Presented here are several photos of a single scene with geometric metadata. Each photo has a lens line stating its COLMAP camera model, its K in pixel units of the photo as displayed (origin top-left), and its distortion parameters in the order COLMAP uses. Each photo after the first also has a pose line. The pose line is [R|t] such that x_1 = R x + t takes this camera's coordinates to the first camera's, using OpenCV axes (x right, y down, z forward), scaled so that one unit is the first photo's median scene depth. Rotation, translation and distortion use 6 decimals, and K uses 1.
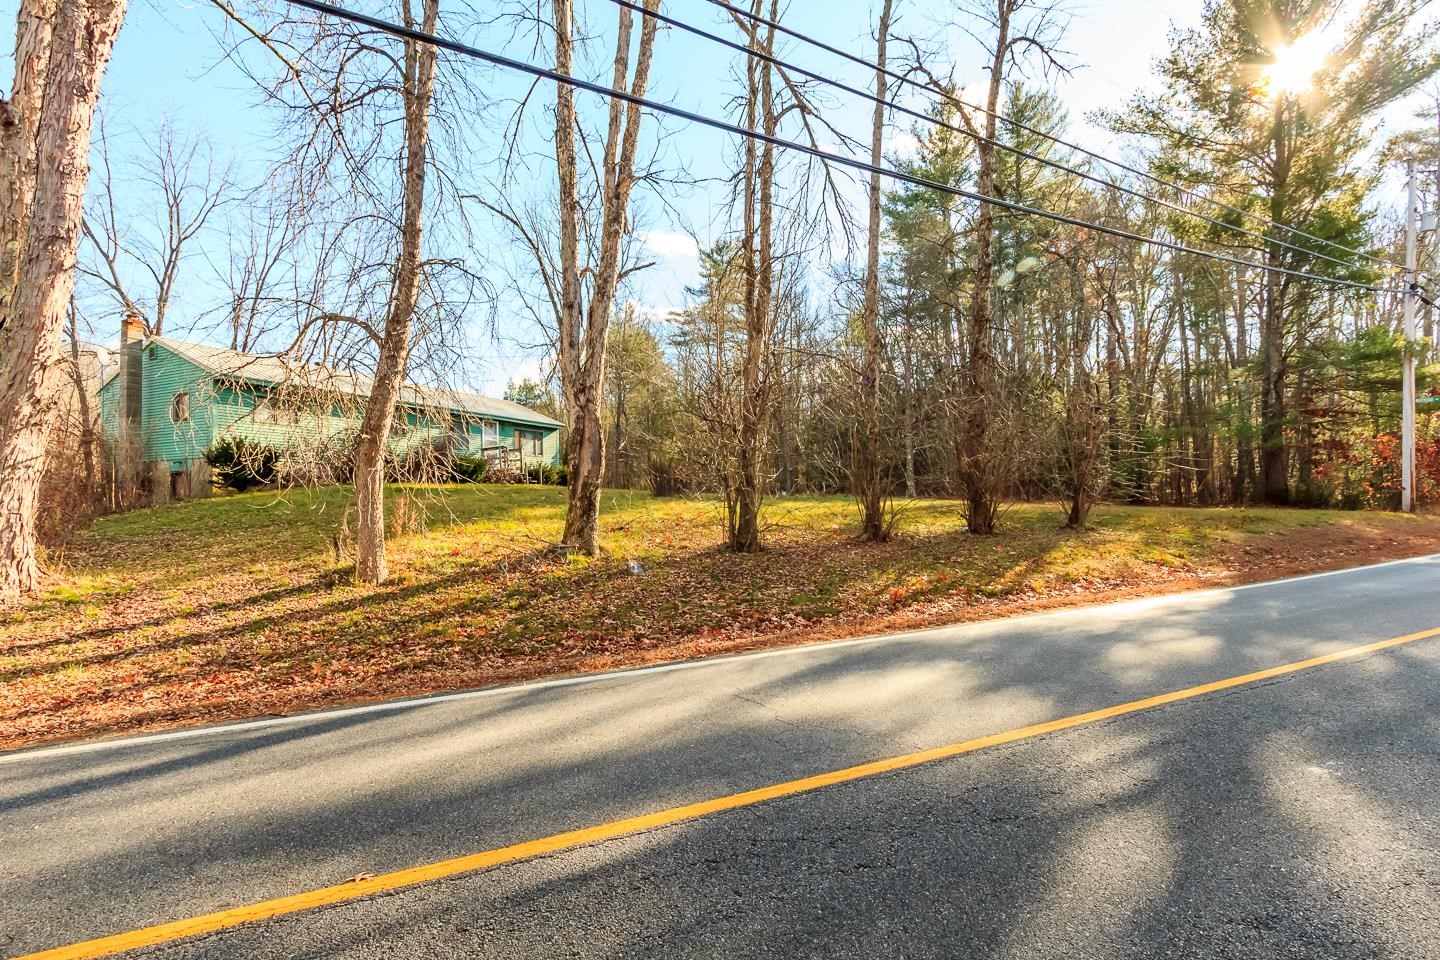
lens RADIAL K [[738.1, 0, 720.0], [0, 738.1, 480.0], [0, 0, 1]] dist [-0.000222, 0.000219]
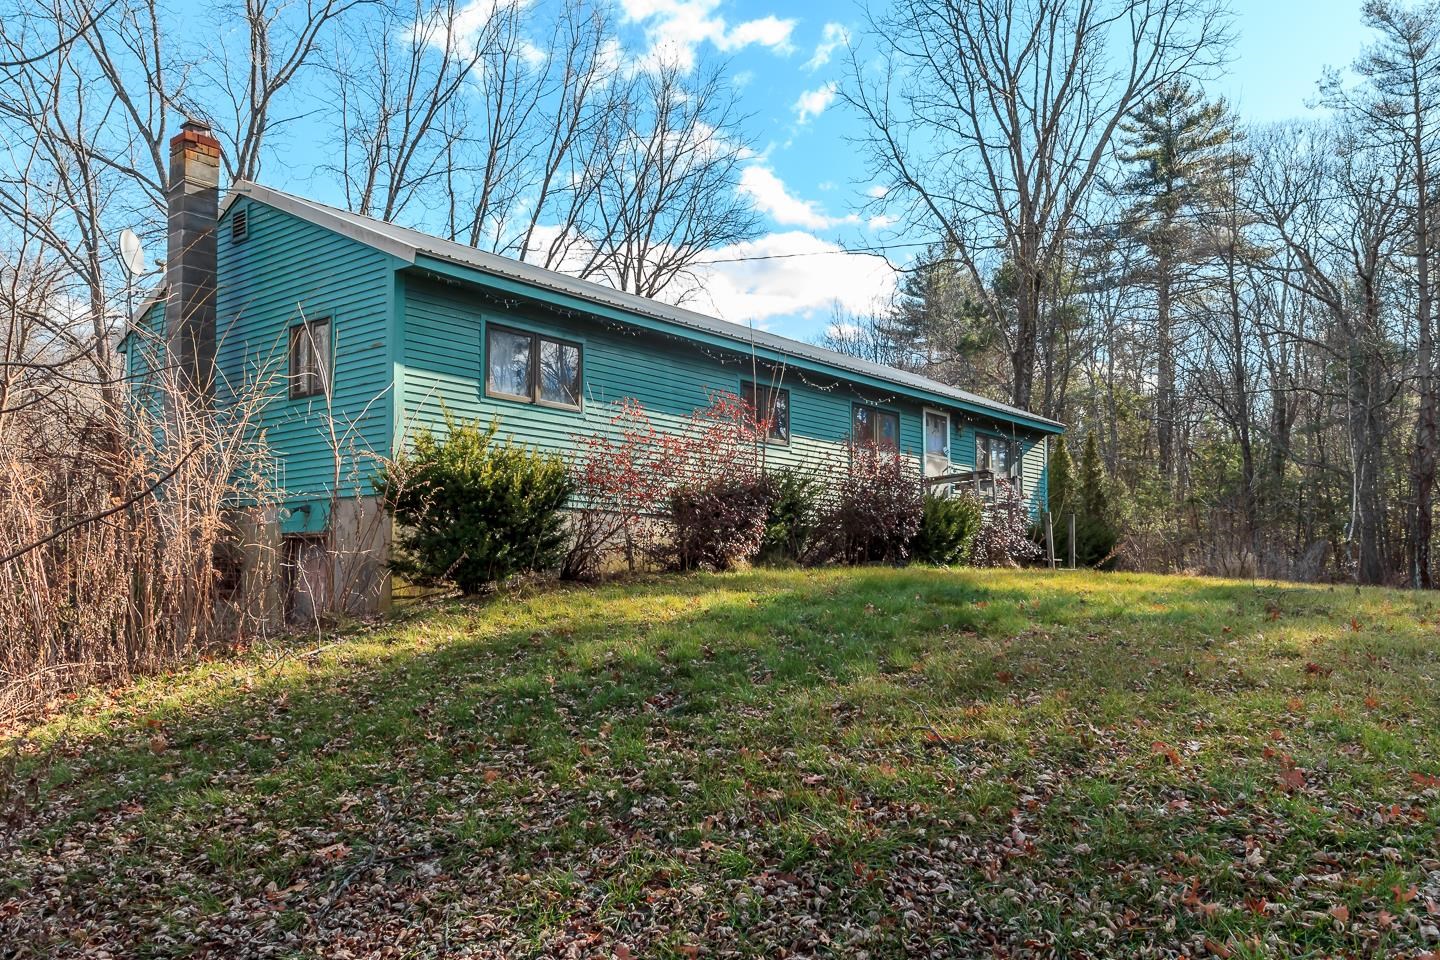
lens RADIAL K [[1145.0, 0, 720.0], [0, 1145.0, 480.0], [0, 0, 1]] dist [0.004790, 0.005036]
pose [[0.974524, -0.004489, -0.224240, -0.257162], [-0.007342, 0.998625, -0.051899, -0.006078], [0.224164, 0.052224, 0.973151, 0.316013]]
